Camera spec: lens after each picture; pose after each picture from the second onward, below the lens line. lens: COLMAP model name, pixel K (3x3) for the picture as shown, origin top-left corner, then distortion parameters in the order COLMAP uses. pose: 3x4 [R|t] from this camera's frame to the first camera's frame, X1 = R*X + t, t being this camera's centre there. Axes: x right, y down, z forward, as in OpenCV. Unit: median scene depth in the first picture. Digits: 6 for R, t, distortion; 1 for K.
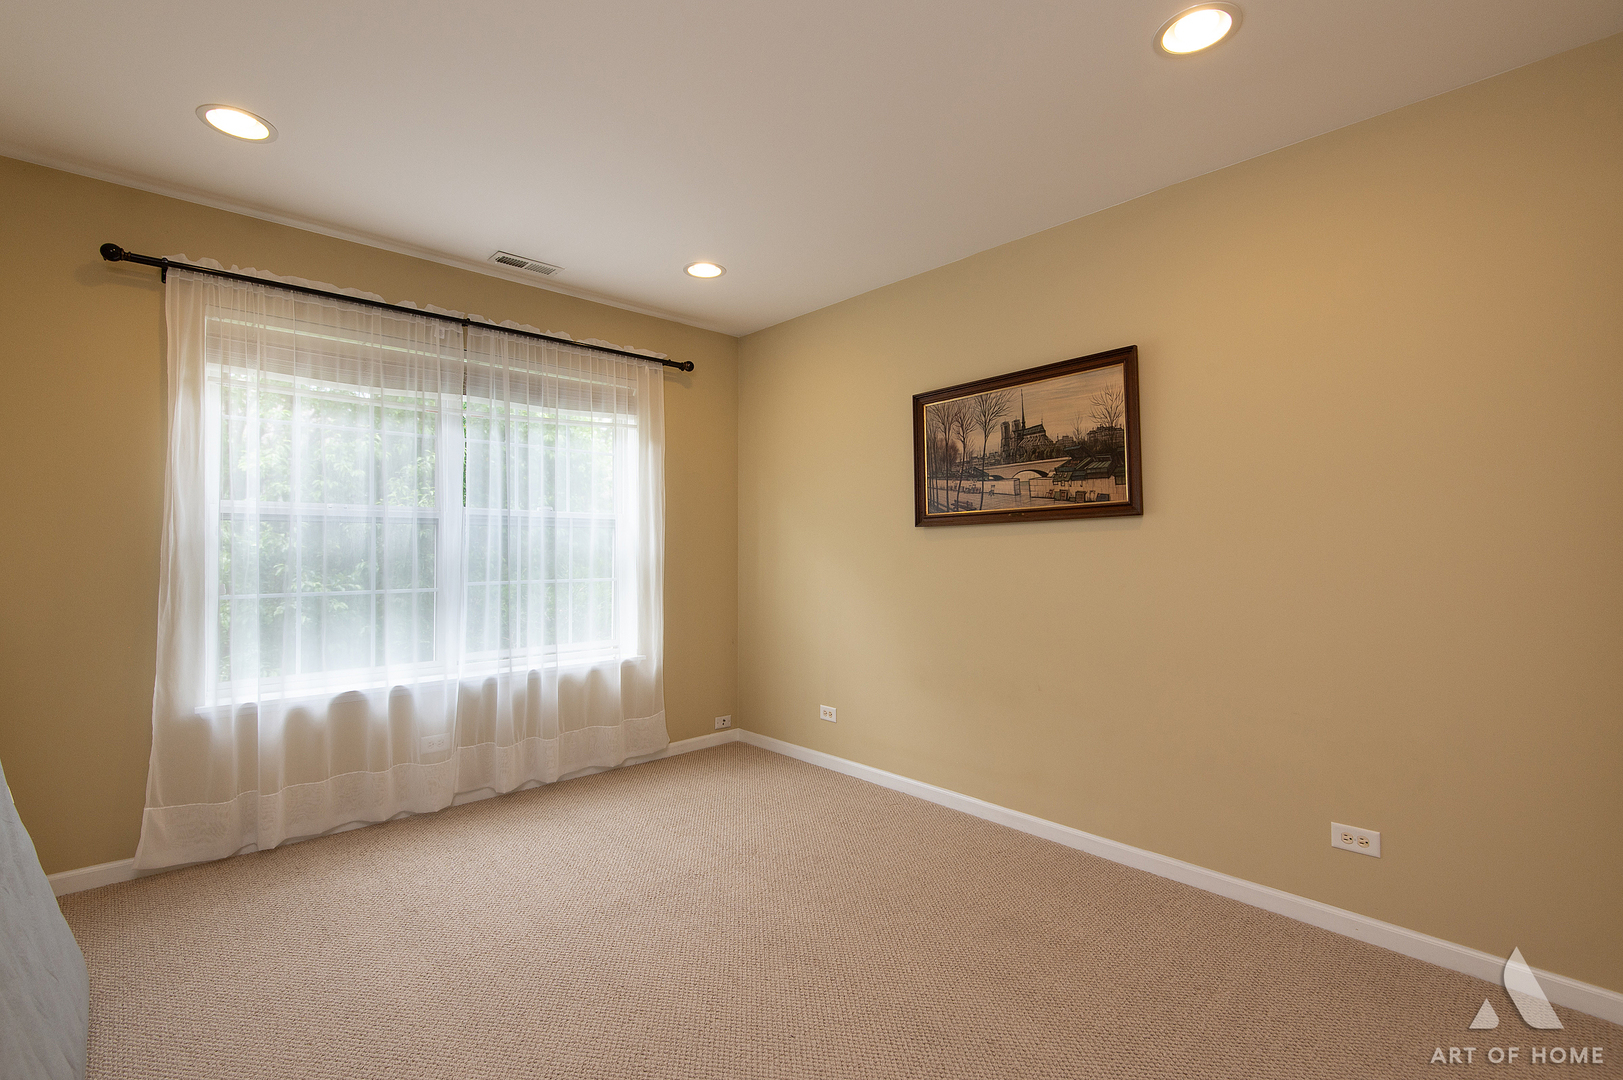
lens RADIAL K [[728.8, 0, 811.3], [0, 728.8, 534.5], [0, 0, 1]] dist [0.014108, -0.002877]
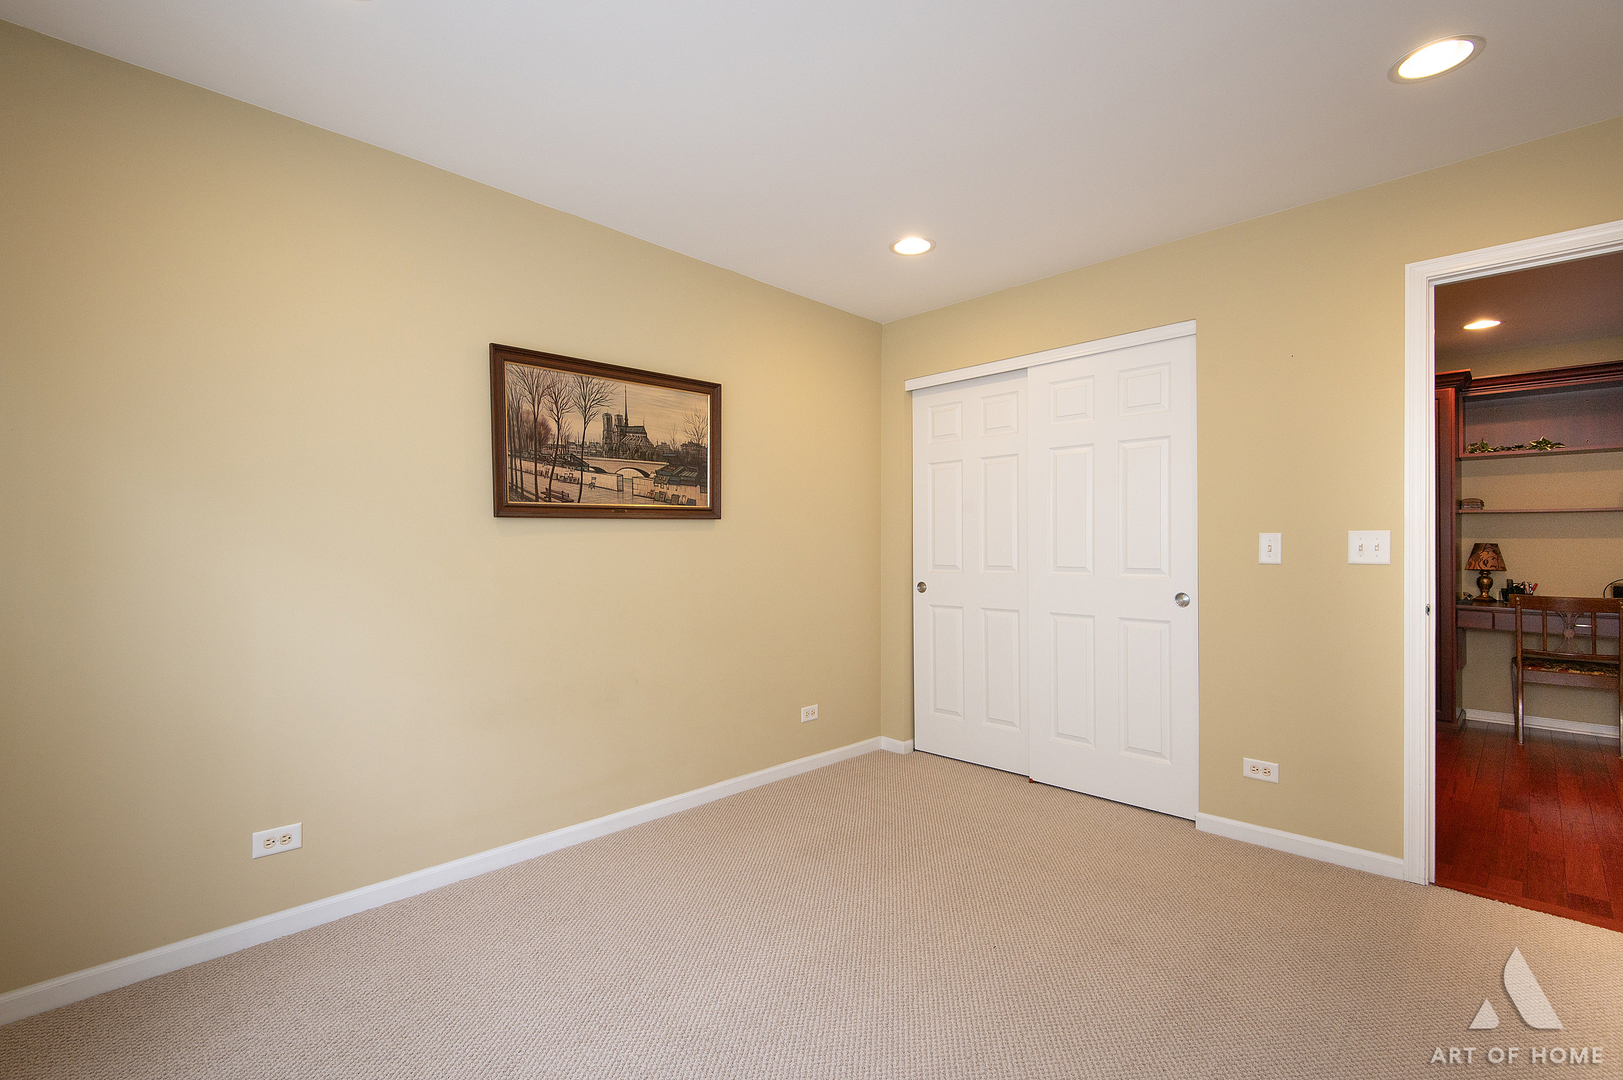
lens RADIAL K [[728.8, 0, 817.0], [0, 728.8, 535.8], [0, 0, 1]] dist [0.014108, -0.002877]
pose [[-0.057116, 0.016187, 0.998236, -0.712053], [-0.018553, 0.999679, -0.017272, 0.018126], [-0.998195, -0.019507, -0.056797, 0.784967]]
